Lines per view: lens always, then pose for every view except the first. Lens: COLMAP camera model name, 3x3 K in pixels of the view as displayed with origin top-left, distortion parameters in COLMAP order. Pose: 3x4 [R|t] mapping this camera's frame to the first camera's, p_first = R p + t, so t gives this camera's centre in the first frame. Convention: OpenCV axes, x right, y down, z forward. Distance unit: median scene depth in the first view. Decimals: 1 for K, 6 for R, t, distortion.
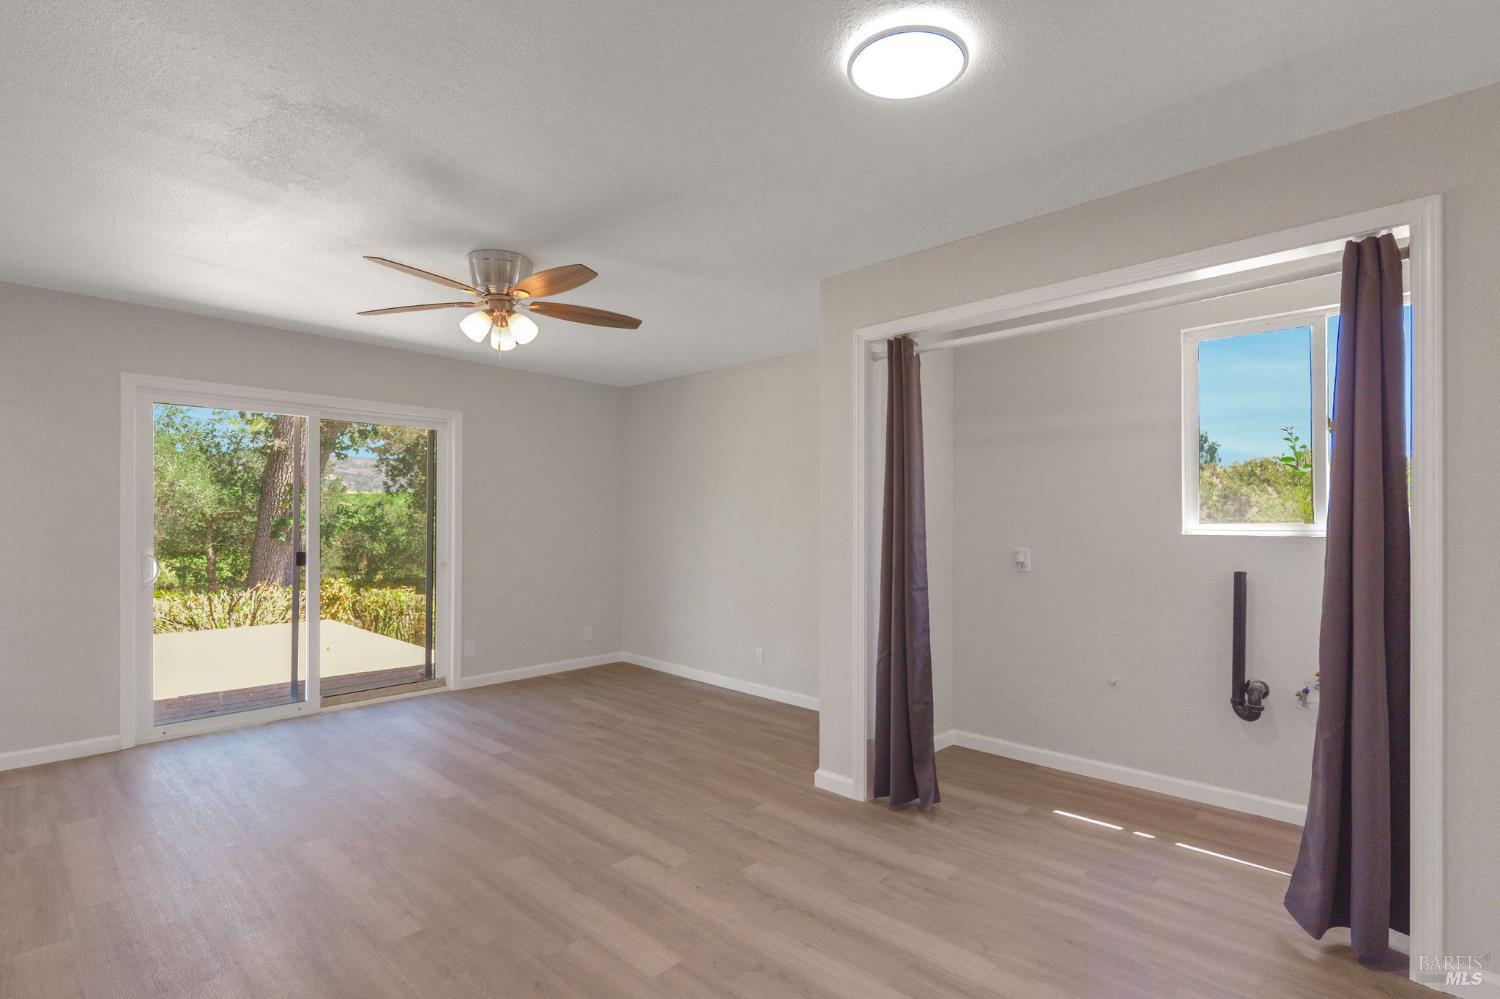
lens RADIAL K [[705.8, 0, 744.5], [0, 705.8, 509.1], [0, 0, 1]] dist [-0.003220, -0.000138]
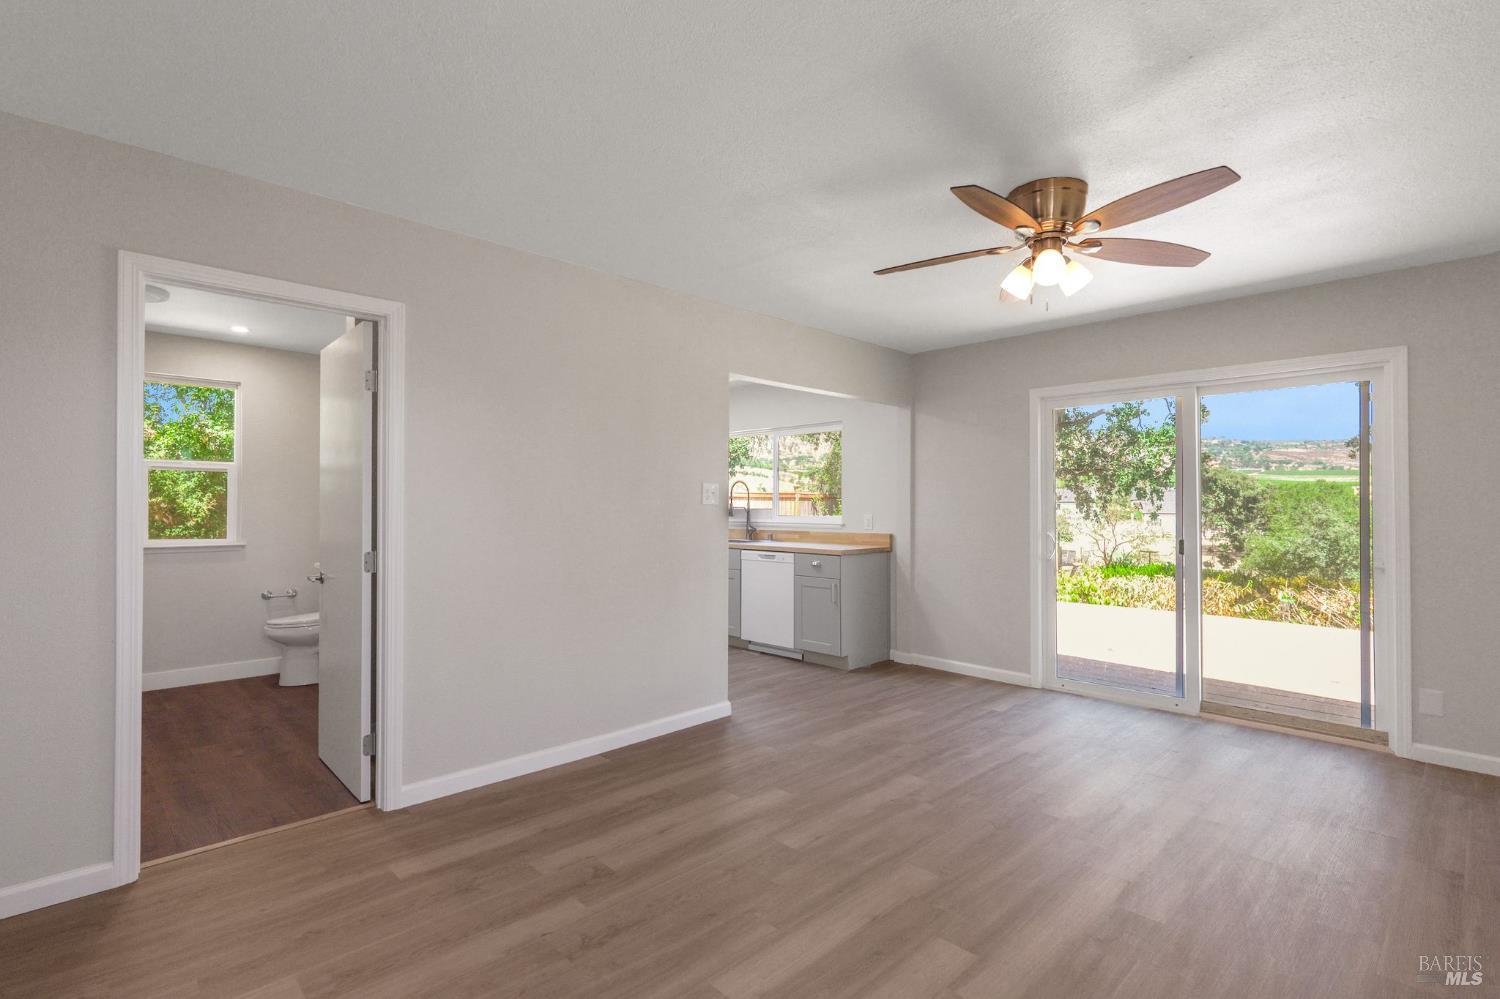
lens RADIAL K [[705.8, 0, 744.5], [0, 705.8, 500.4], [0, 0, 1]] dist [-0.003220, -0.000138]
pose [[-0.060292, -0.010685, -0.998124, 0.398542], [0.012221, 0.999860, -0.011442, 0.013773], [0.998106, -0.012888, -0.060153, 0.539959]]
